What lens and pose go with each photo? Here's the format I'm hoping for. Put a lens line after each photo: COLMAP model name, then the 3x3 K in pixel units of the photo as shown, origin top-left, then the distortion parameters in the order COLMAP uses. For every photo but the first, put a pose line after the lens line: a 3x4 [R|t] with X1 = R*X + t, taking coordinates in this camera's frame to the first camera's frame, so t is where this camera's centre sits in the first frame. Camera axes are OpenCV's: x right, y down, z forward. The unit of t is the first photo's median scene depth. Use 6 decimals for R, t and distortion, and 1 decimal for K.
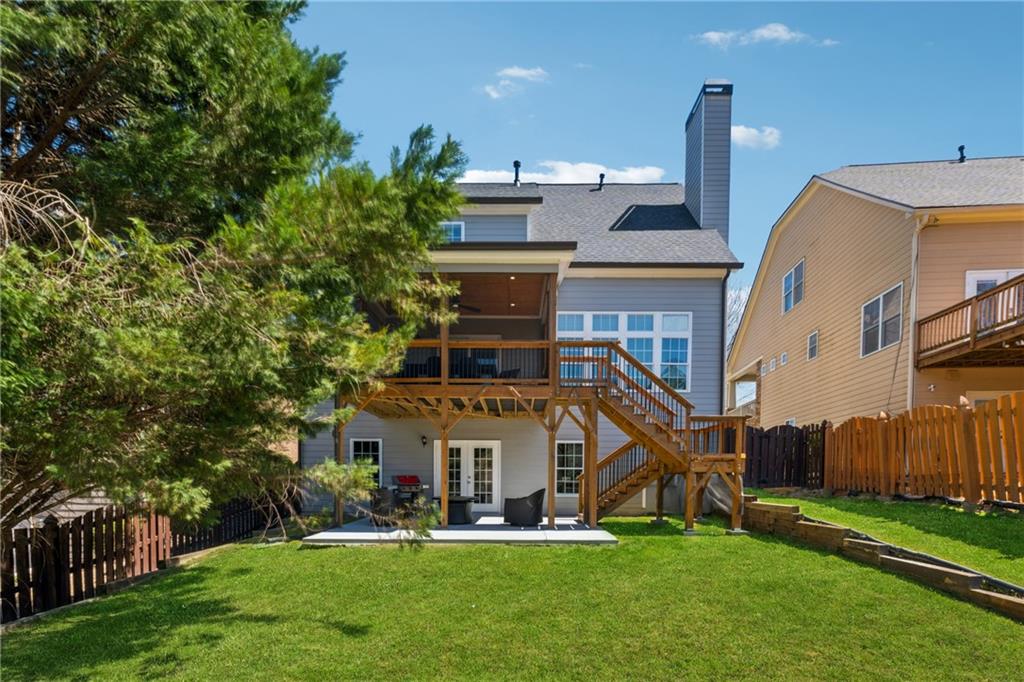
lens RADIAL K [[428.7, 0, 512.9], [0, 428.7, 336.5], [0, 0, 1]] dist [-0.002625, -0.000250]
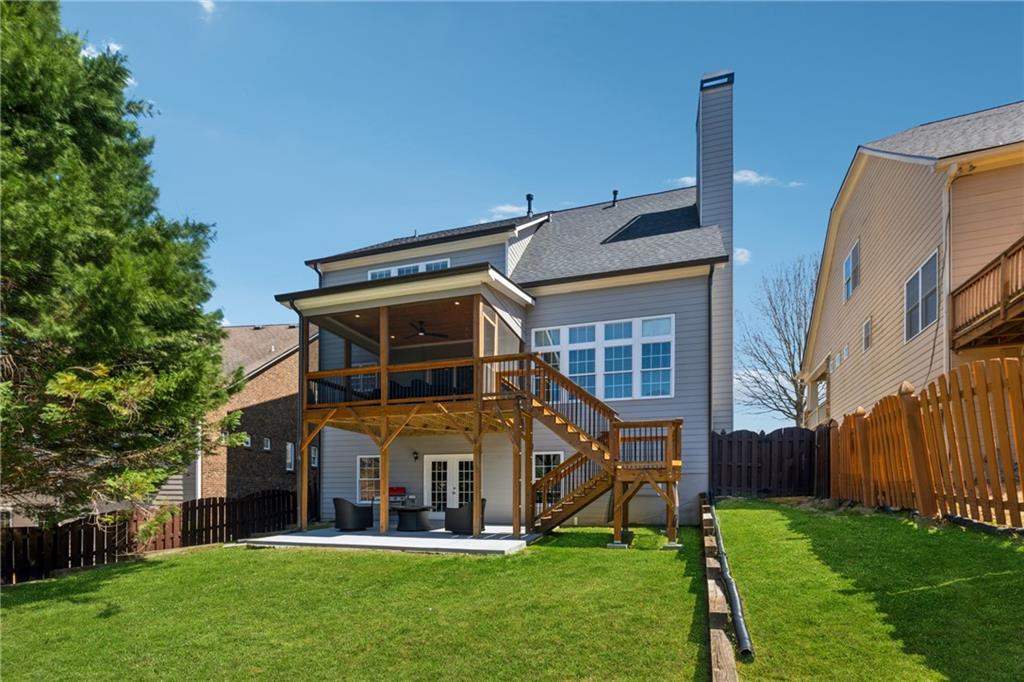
lens RADIAL K [[389.2, 0, 512.0], [0, 389.2, 350.6], [0, 0, 1]] dist [-0.002895, -0.000274]
pose [[0.963901, -0.095103, -0.248696, 0.303049], [0.089613, 0.995419, -0.033332, 0.023190], [0.250727, 0.009842, 0.968008, 0.066014]]
